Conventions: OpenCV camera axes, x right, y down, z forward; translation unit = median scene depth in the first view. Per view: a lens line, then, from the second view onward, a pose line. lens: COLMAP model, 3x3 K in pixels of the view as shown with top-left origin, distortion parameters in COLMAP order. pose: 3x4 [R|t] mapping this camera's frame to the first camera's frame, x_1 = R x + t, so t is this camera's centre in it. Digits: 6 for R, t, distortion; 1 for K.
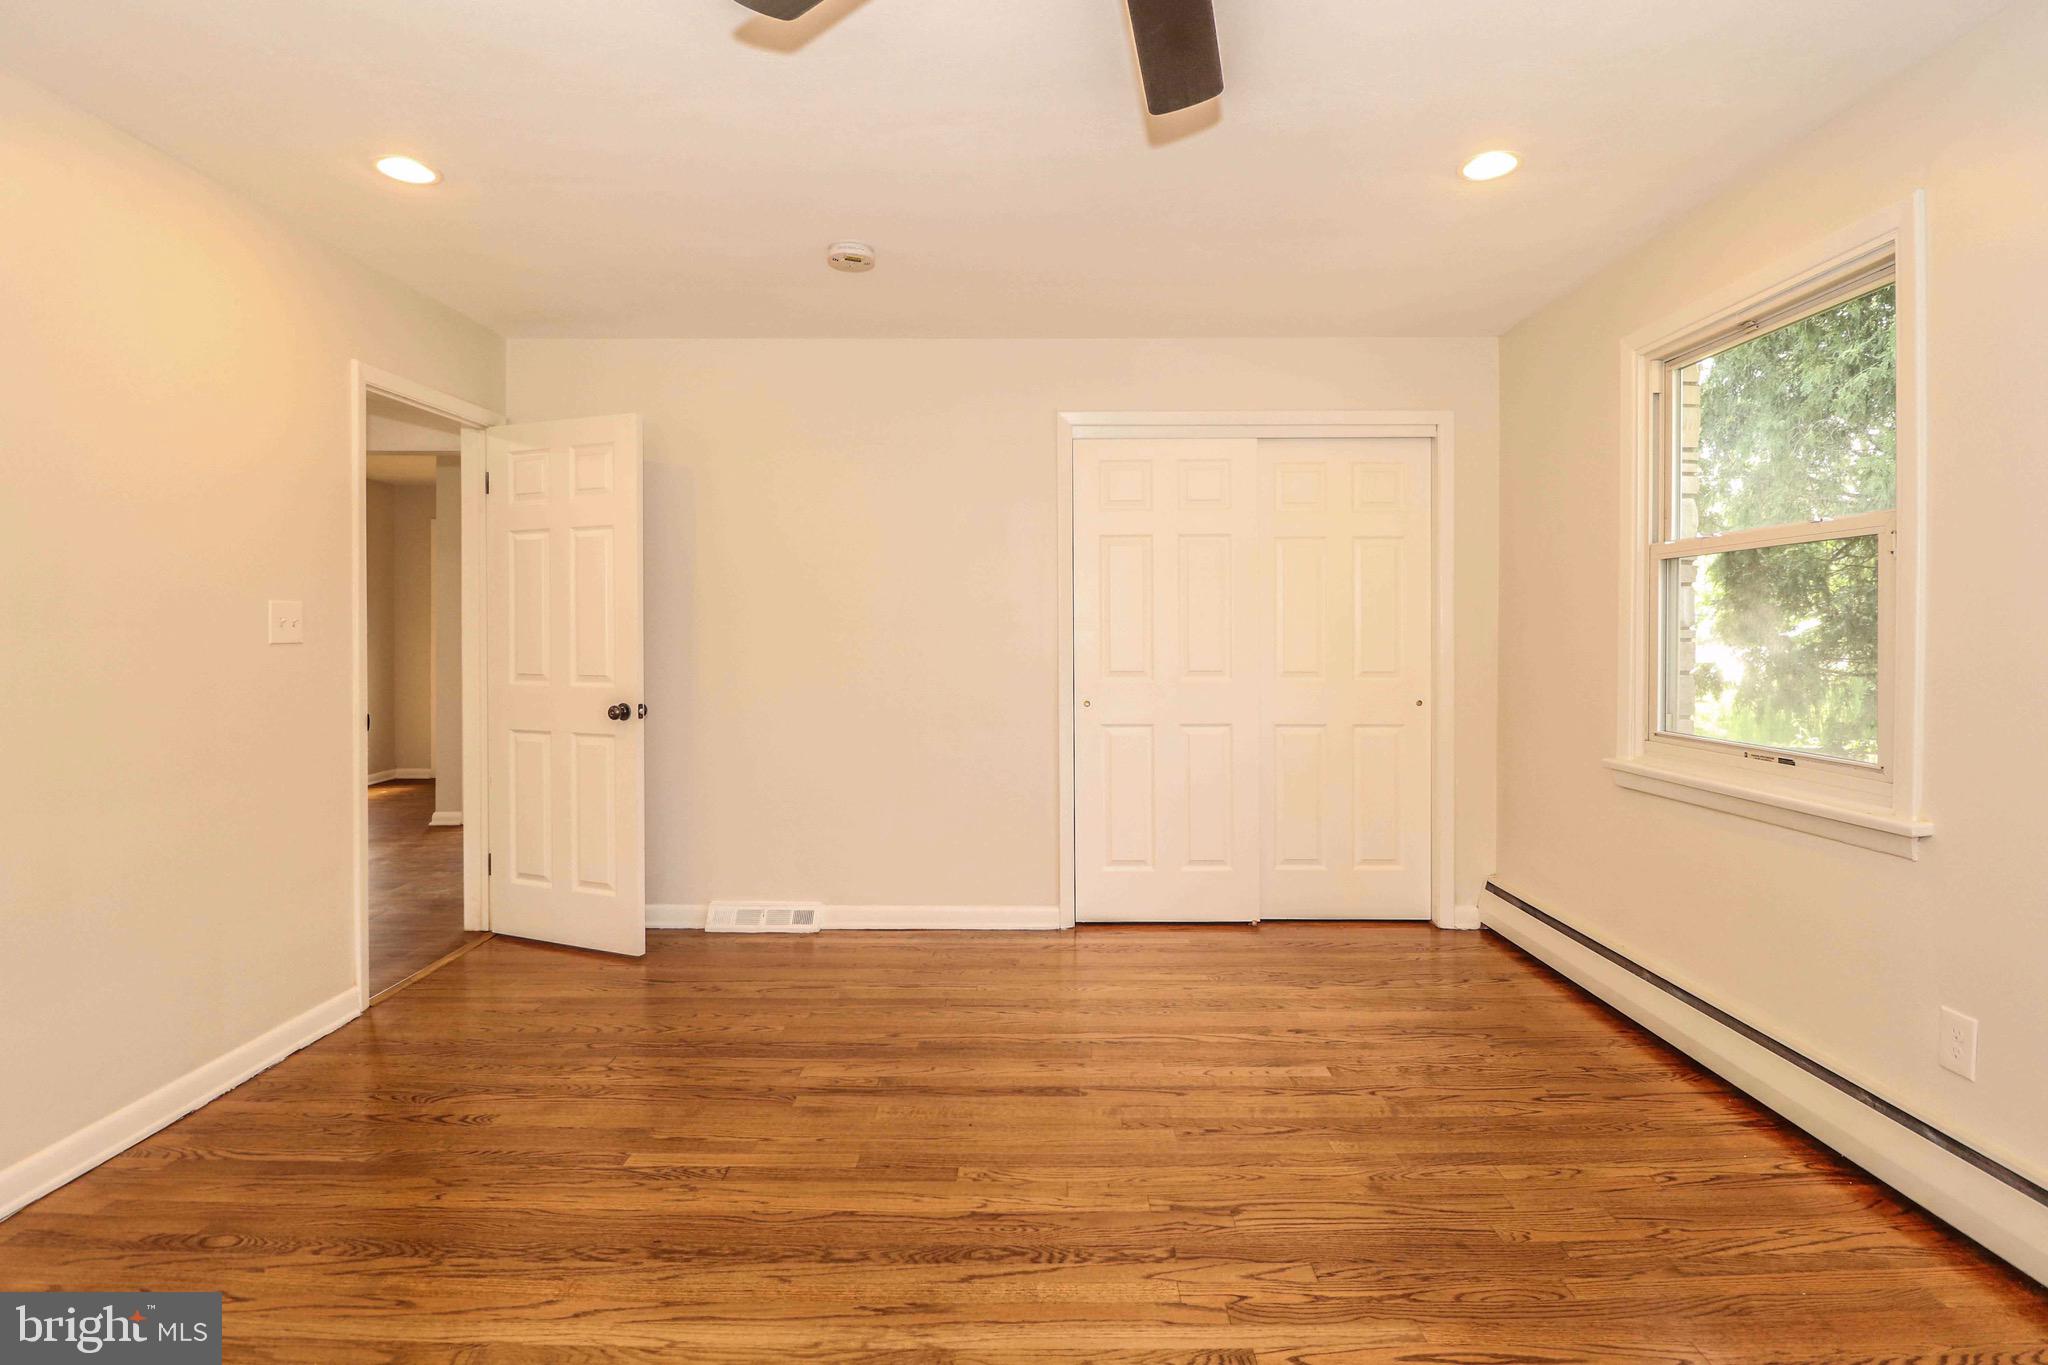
lens RADIAL K [[969.8, 0, 1011.3], [0, 969.8, 647.1], [0, 0, 1]] dist [-0.000692, -0.010087]
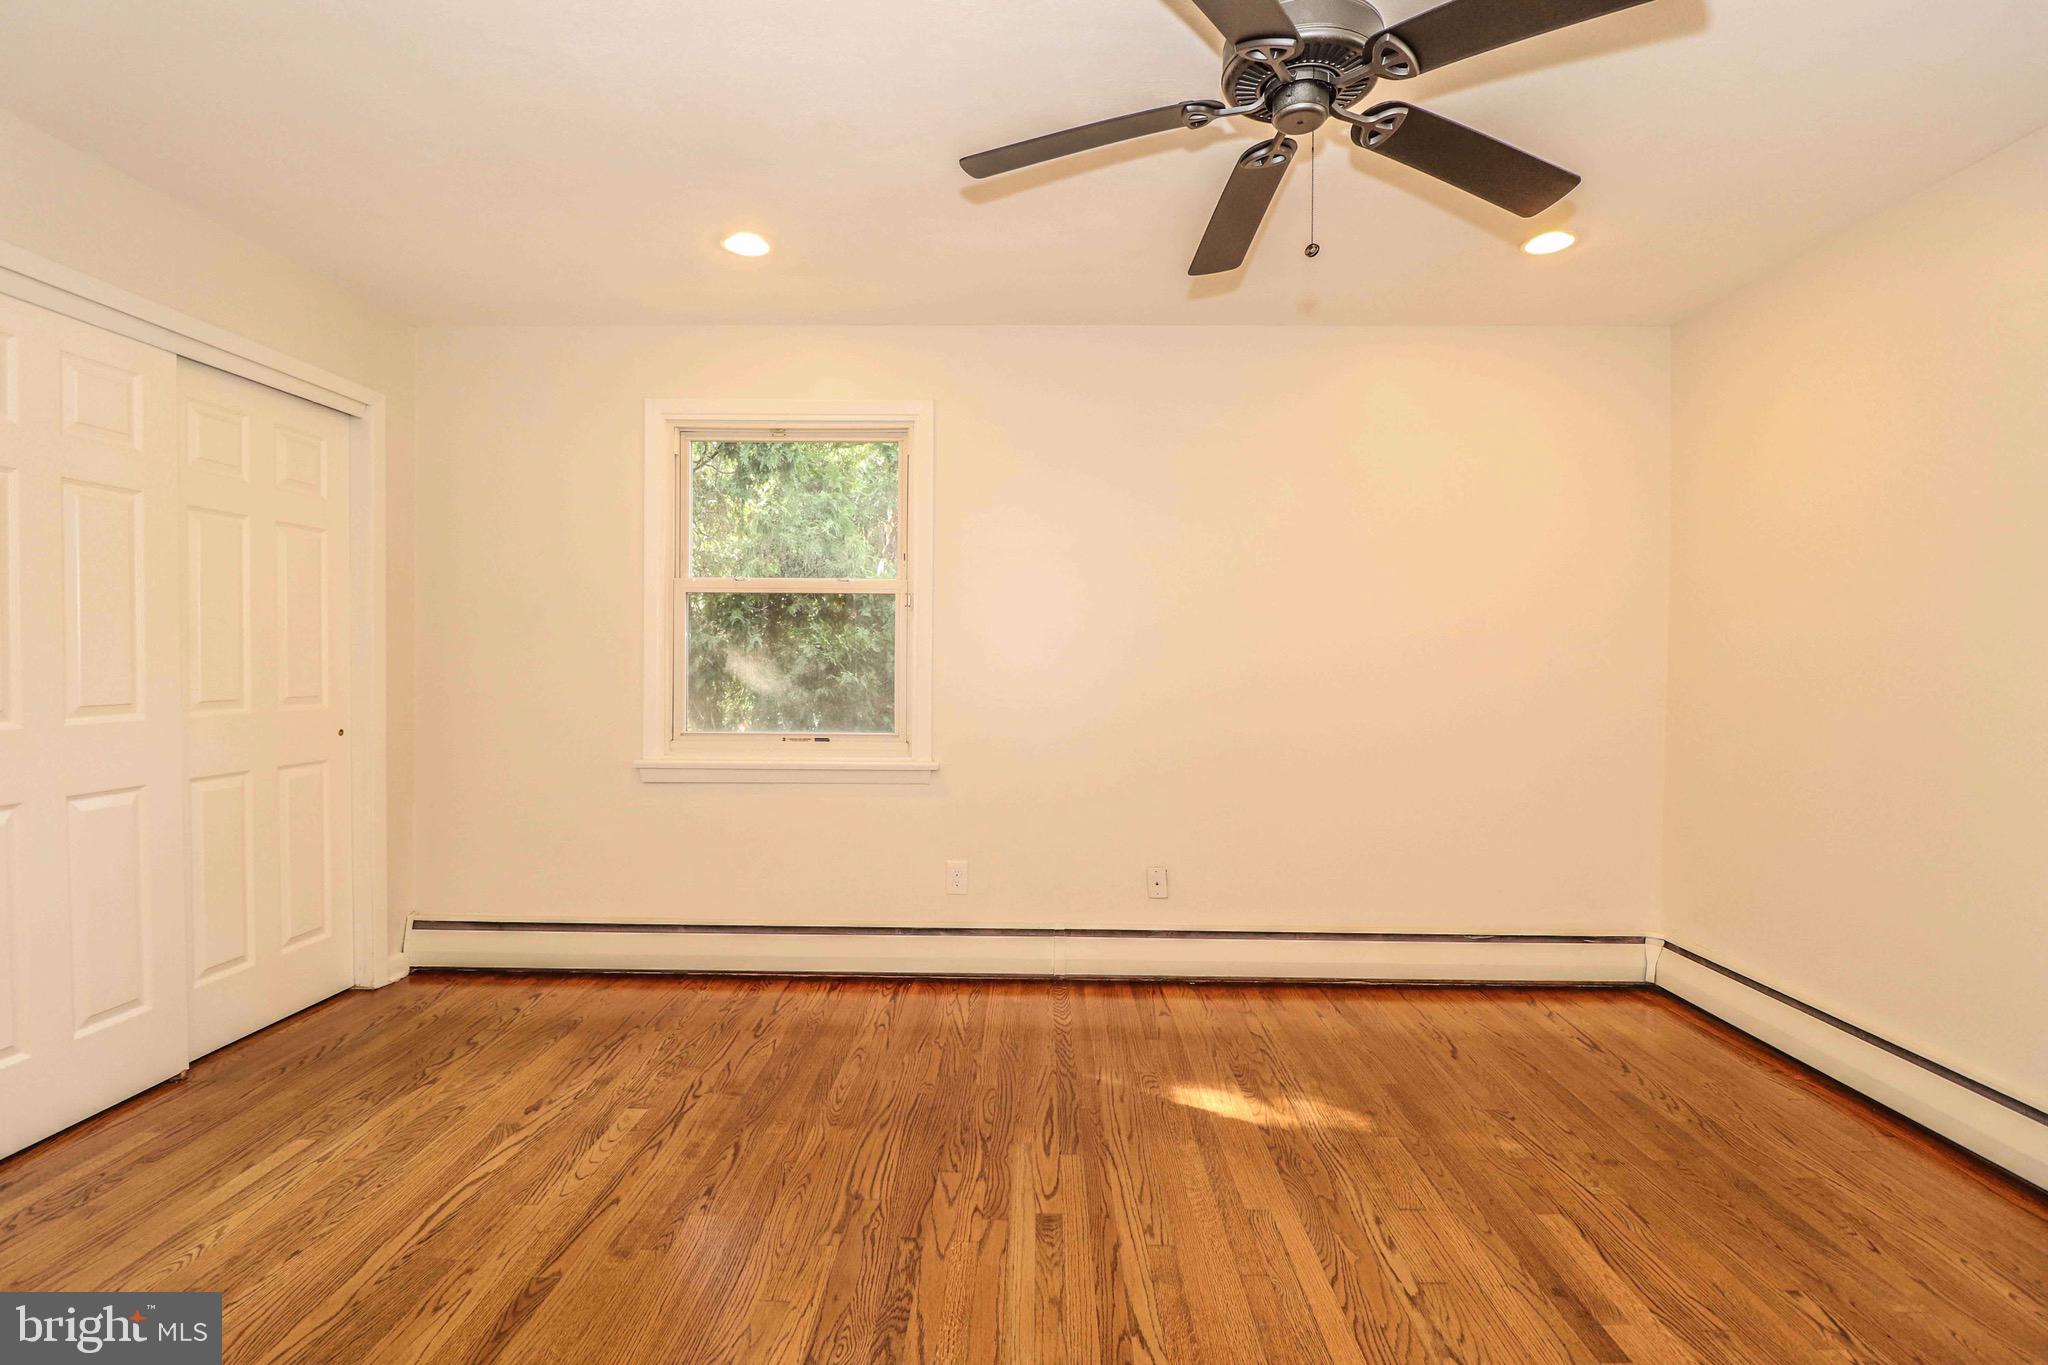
lens RADIAL K [[974.7, 0, 1024.0], [0, 974.7, 682.5], [0, 0, 1]] dist [-0.000146, -0.013554]
pose [[0.003161, -0.022893, 0.999733, -0.692577], [0.005365, 0.999724, 0.022875, -0.001699], [-0.999981, 0.005291, 0.003283, 0.686771]]
